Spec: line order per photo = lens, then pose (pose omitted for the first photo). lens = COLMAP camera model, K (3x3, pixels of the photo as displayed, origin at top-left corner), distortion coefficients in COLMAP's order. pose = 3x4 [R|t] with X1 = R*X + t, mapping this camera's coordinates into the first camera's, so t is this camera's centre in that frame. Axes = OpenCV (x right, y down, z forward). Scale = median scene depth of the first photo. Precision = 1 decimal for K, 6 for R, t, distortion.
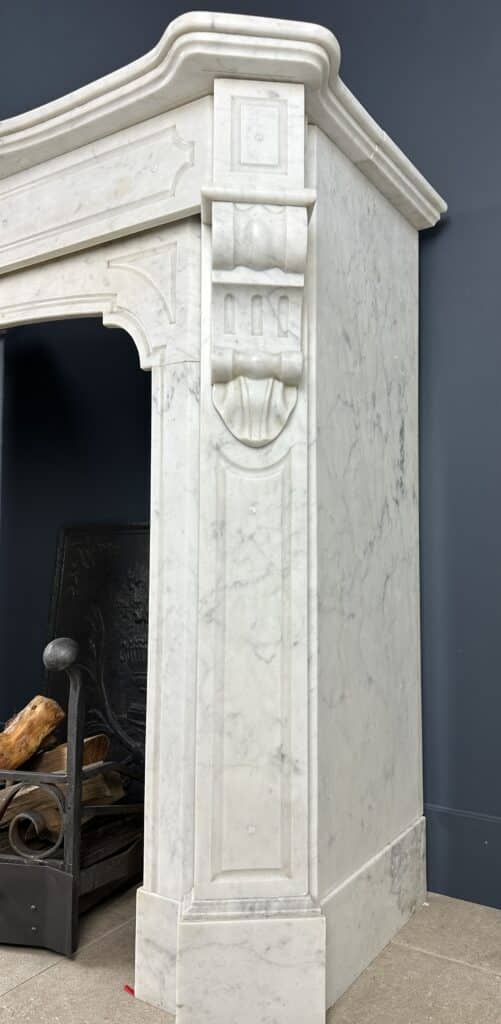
lens RADIAL K [[733.7, 0, 285.7], [0, 733.7, 511.9], [0, 0, 1]] dist [0.055250, -0.069428]
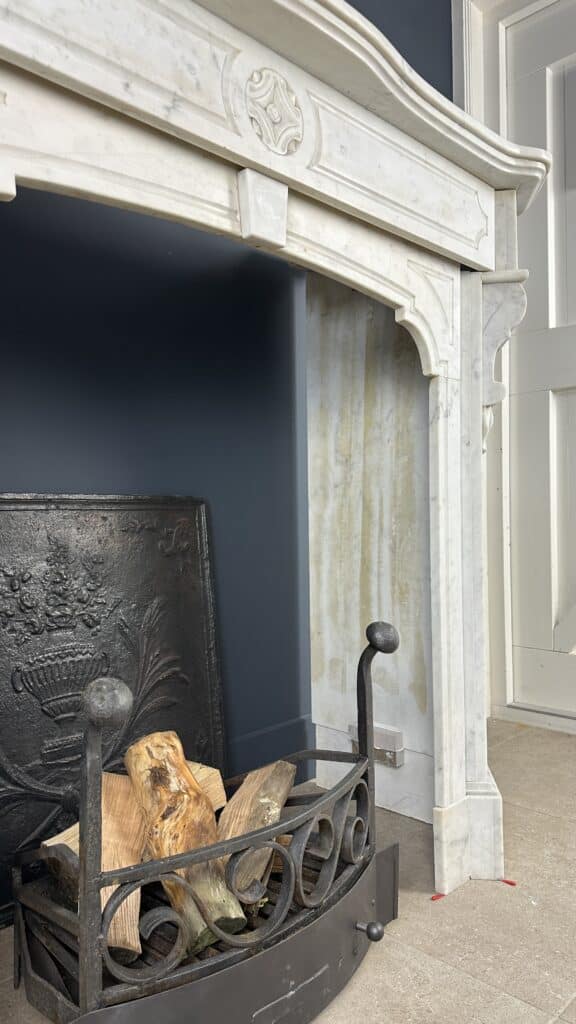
lens RADIAL K [[717.9, 0, 288.6], [0, 717.9, 513.2], [0, 0, 1]] dist [0.088071, -0.132433]
pose [[0.220301, -0.008976, 0.975391, -1.429196], [-0.045844, 0.998757, 0.019545, 0.011056], [-0.974354, -0.049022, 0.219615, 1.018783]]
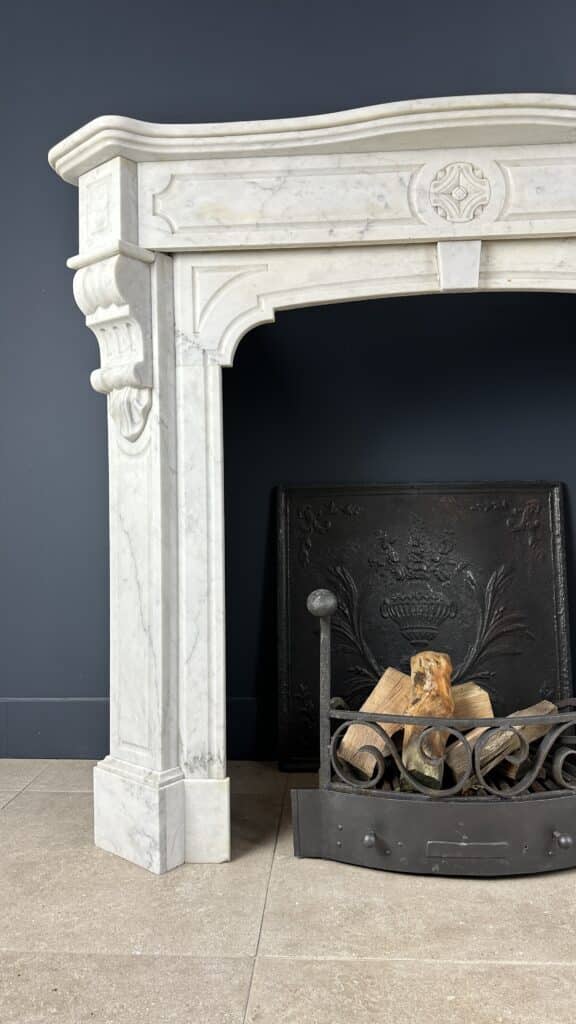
lens RADIAL K [[714.6, 0, 288.0], [0, 714.6, 512.0], [0, 0, 1]] dist [0.129372, -0.231320]
pose [[0.884092, -0.014117, 0.467099, -1.377627], [-0.011180, 0.998619, 0.051341, 0.006620], [-0.467178, -0.050612, 0.882713, 0.301254]]
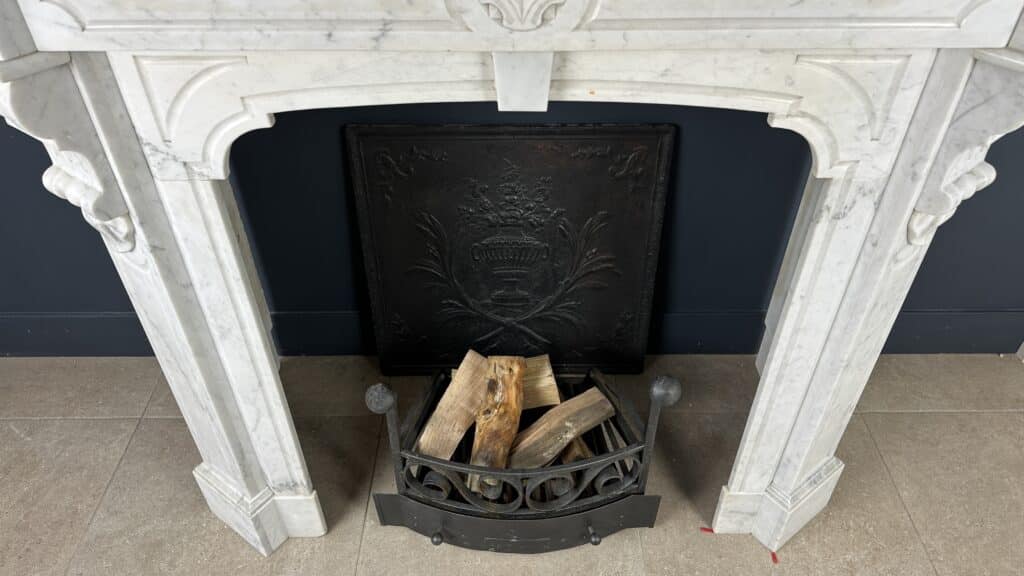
lens RADIAL K [[714.6, 0, 515.6], [0, 714.6, 278.9], [0, 0, 1]] dist [0.129372, -0.231320]
pose [[0.847940, -0.344972, 0.402482, -0.981367], [-0.027040, 0.730131, 0.682772, -0.756733], [-0.529401, -0.589833, 0.609780, 0.607235]]
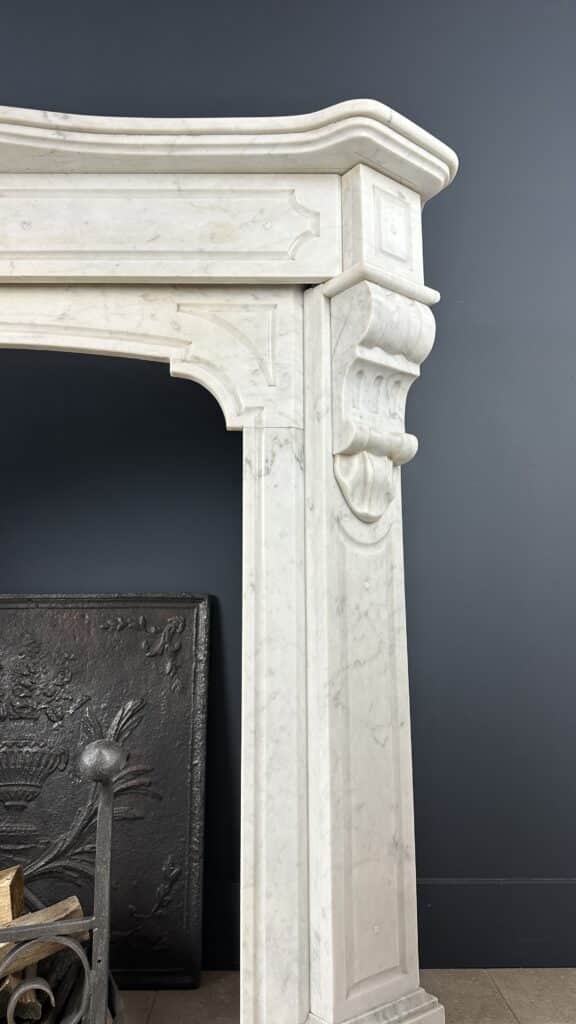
lens RADIAL K [[725.3, 0, 288.0], [0, 725.3, 512.0], [0, 0, 1]] dist [0.107280, -0.169540]
pose [[0.845468, 0.078845, 0.528174, -0.639764], [-0.023520, 0.993579, -0.110671, 0.009242], [-0.533508, 0.081146, 0.841893, 0.220021]]
